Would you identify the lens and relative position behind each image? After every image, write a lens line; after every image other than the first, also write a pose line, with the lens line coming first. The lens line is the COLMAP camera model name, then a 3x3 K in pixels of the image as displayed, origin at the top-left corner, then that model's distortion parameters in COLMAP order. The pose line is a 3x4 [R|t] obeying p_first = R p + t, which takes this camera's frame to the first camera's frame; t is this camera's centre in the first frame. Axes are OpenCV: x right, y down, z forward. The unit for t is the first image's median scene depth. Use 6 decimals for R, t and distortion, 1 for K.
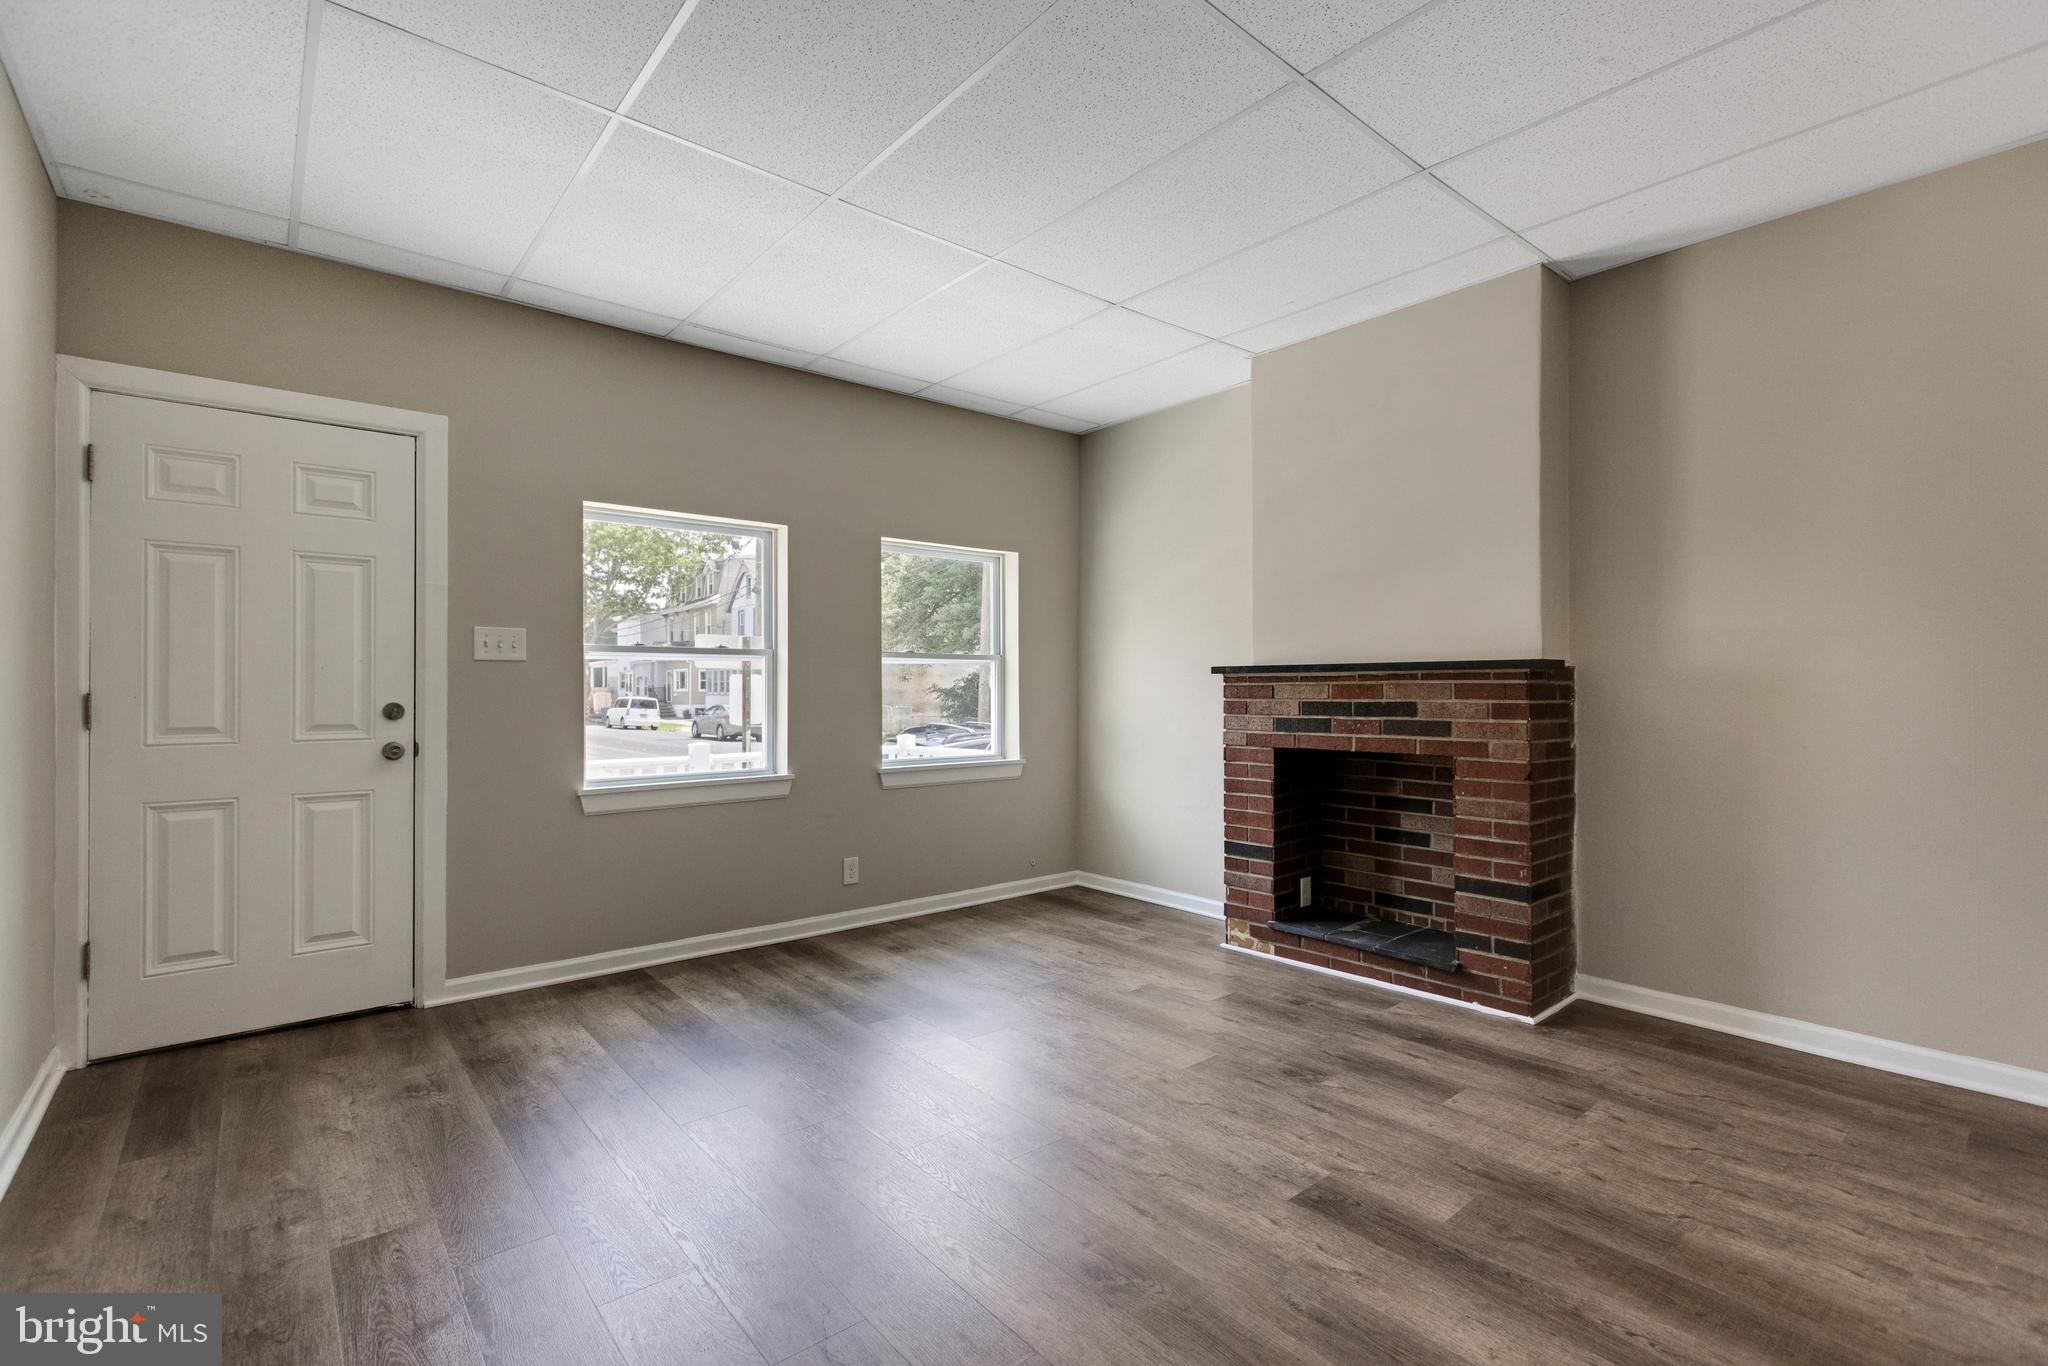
lens RADIAL K [[913.4, 0, 1023.9], [0, 913.4, 692.8], [0, 0, 1]] dist [0.002017, 0.000014]
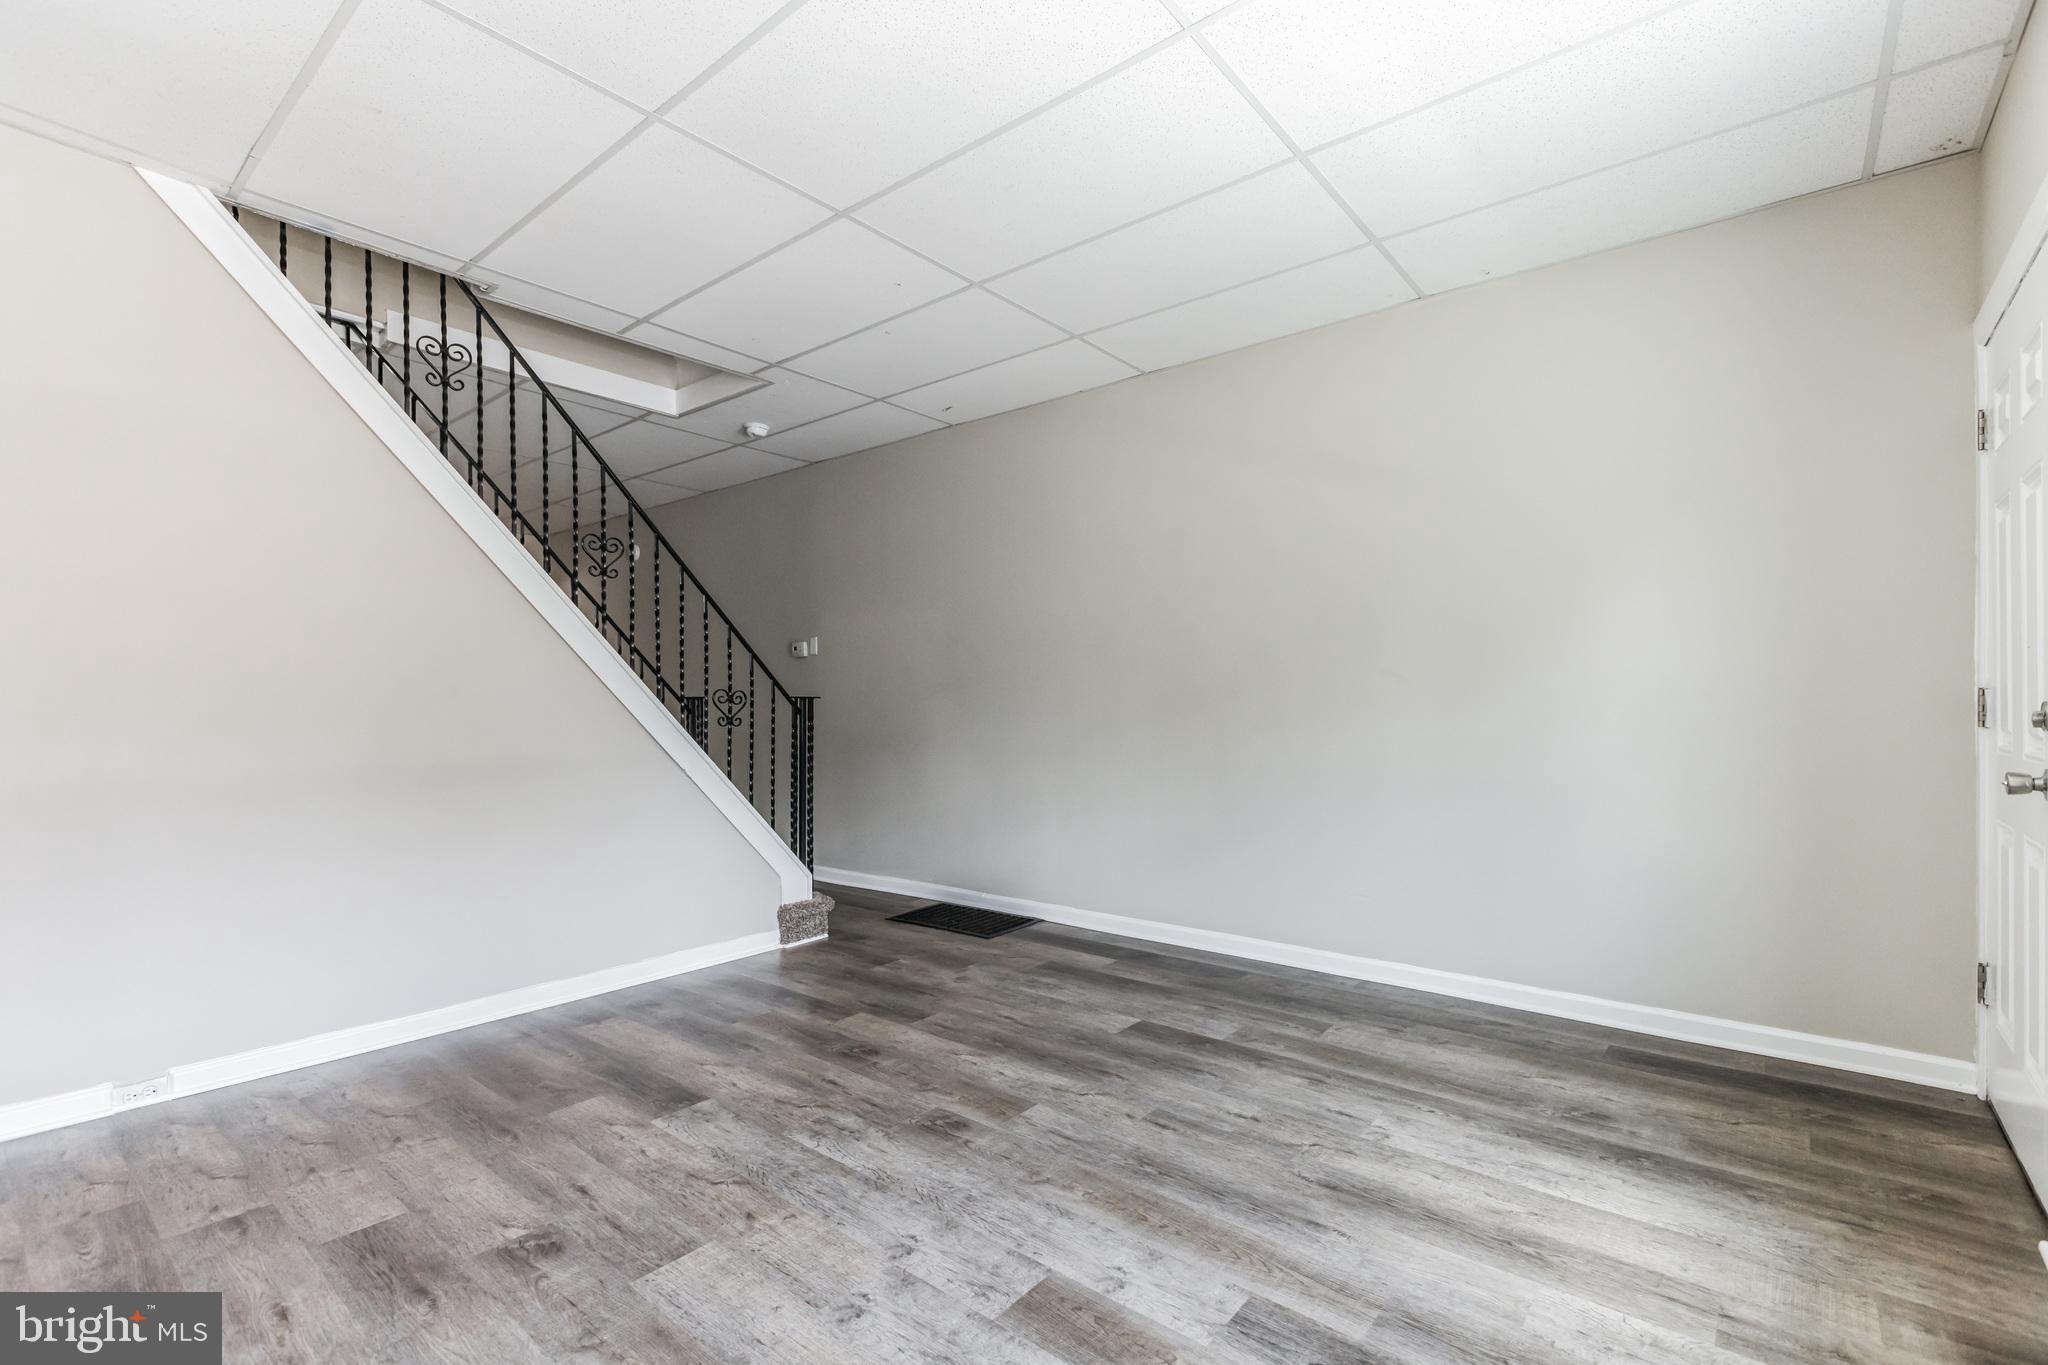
lens RADIAL K [[913.4, 0, 1023.9], [0, 913.4, 692.3], [0, 0, 1]] dist [0.002017, 0.000014]
pose [[-0.984445, 0.005907, -0.175592, 0.051535], [0.007229, 0.999950, -0.006892, 0.005290], [0.175543, -0.008055, -0.984439, 1.464919]]
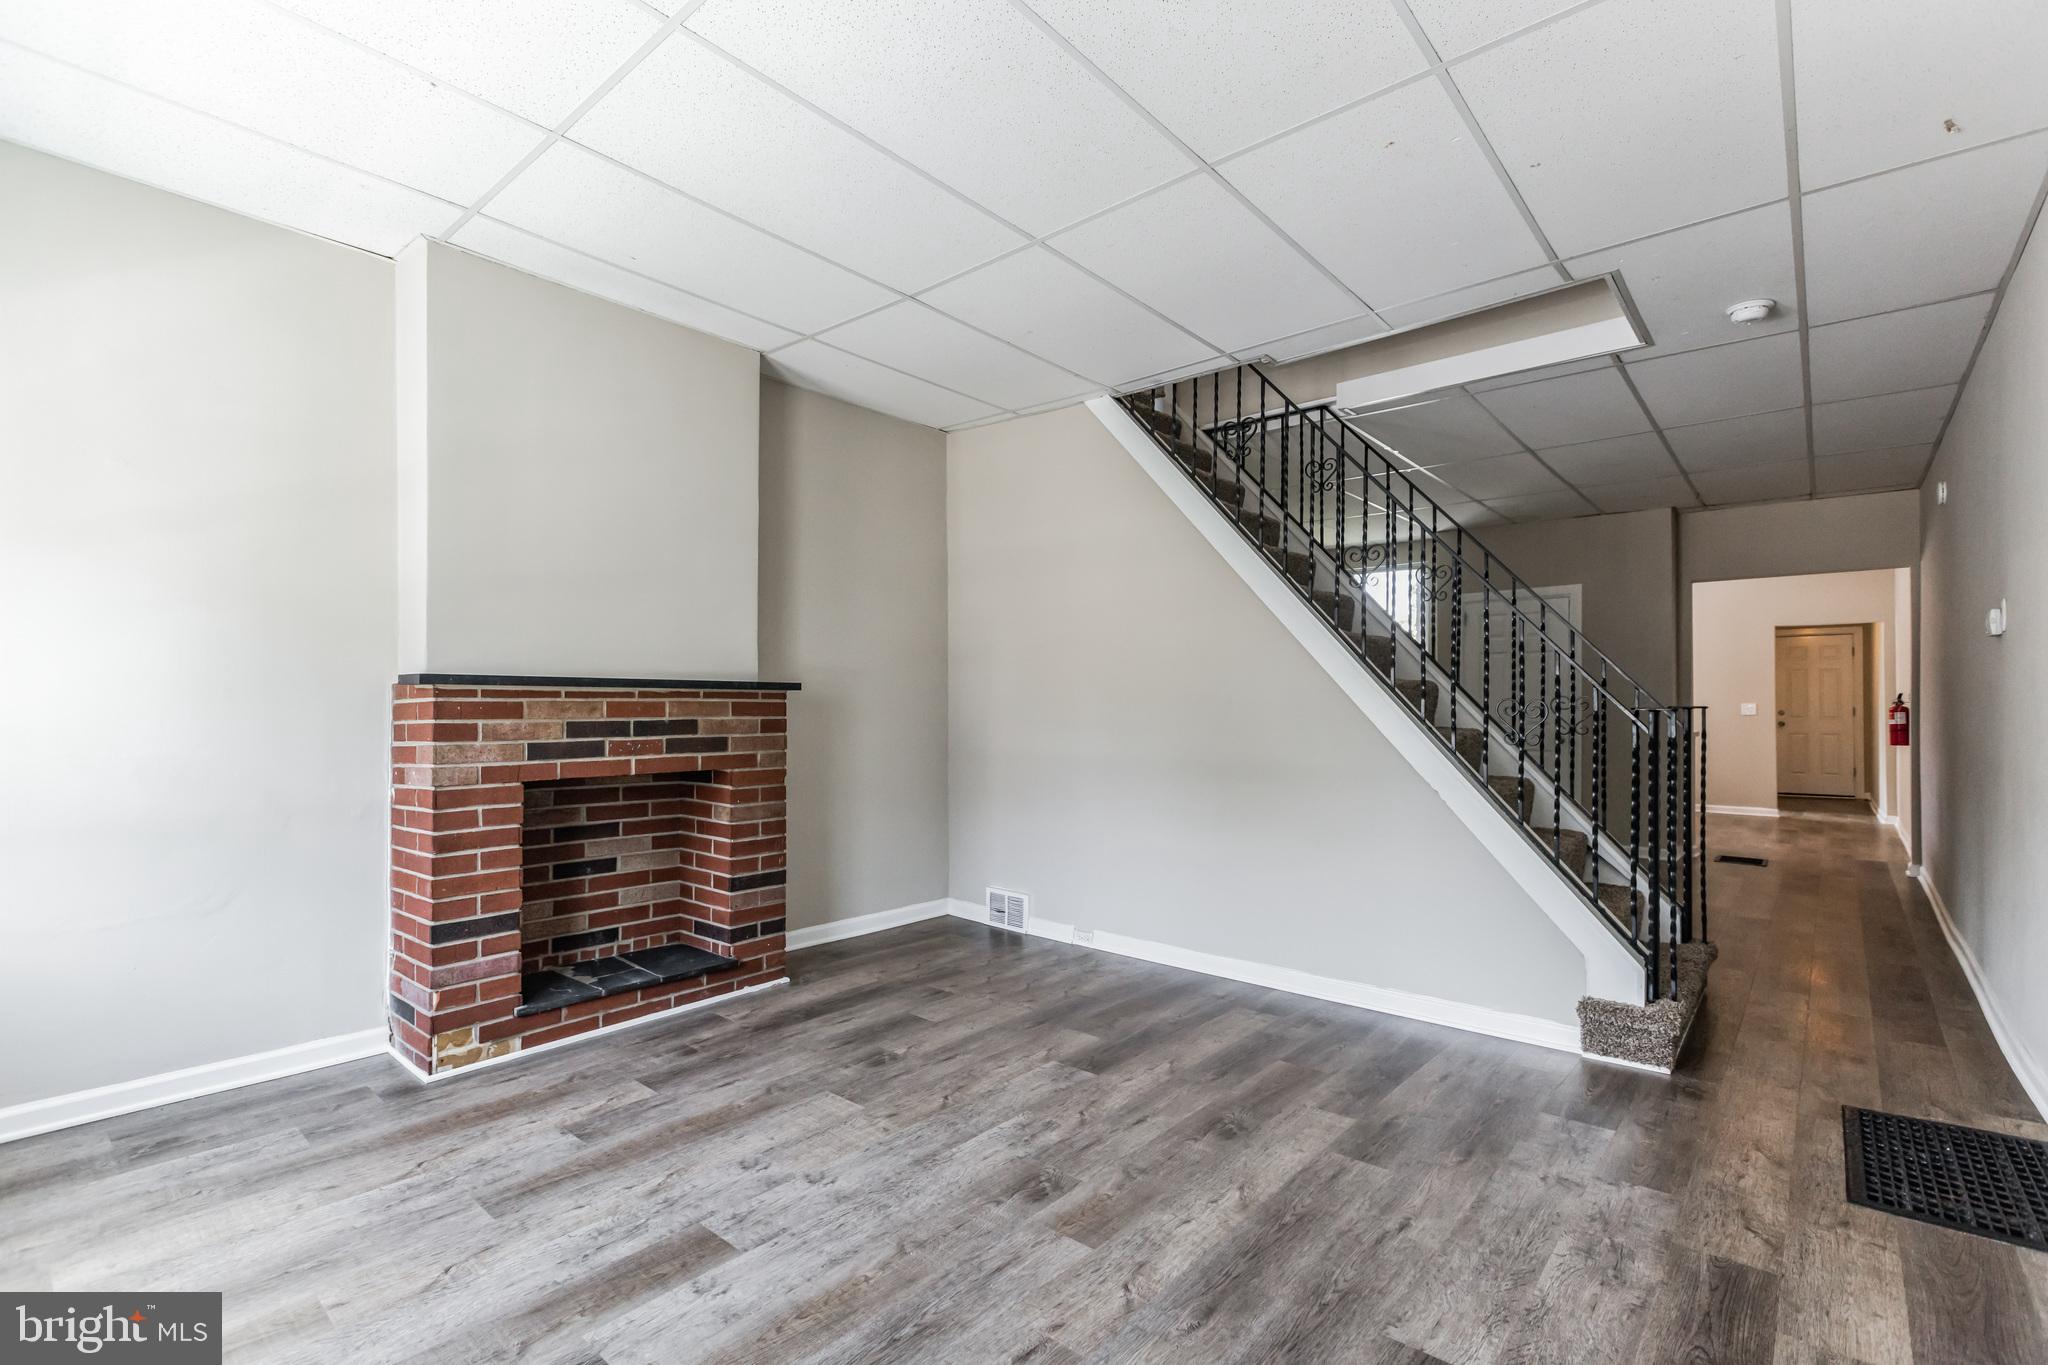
lens RADIAL K [[920.3, 0, 1047.5], [0, 920.3, 699.2], [0, 0, 1]] dist [0.000107, 0.000041]
pose [[-0.165219, 0.009833, 0.986208, -0.686046], [0.002169, 0.999952, -0.009607, -0.002008], [-0.986255, 0.000552, -0.165232, 0.825787]]
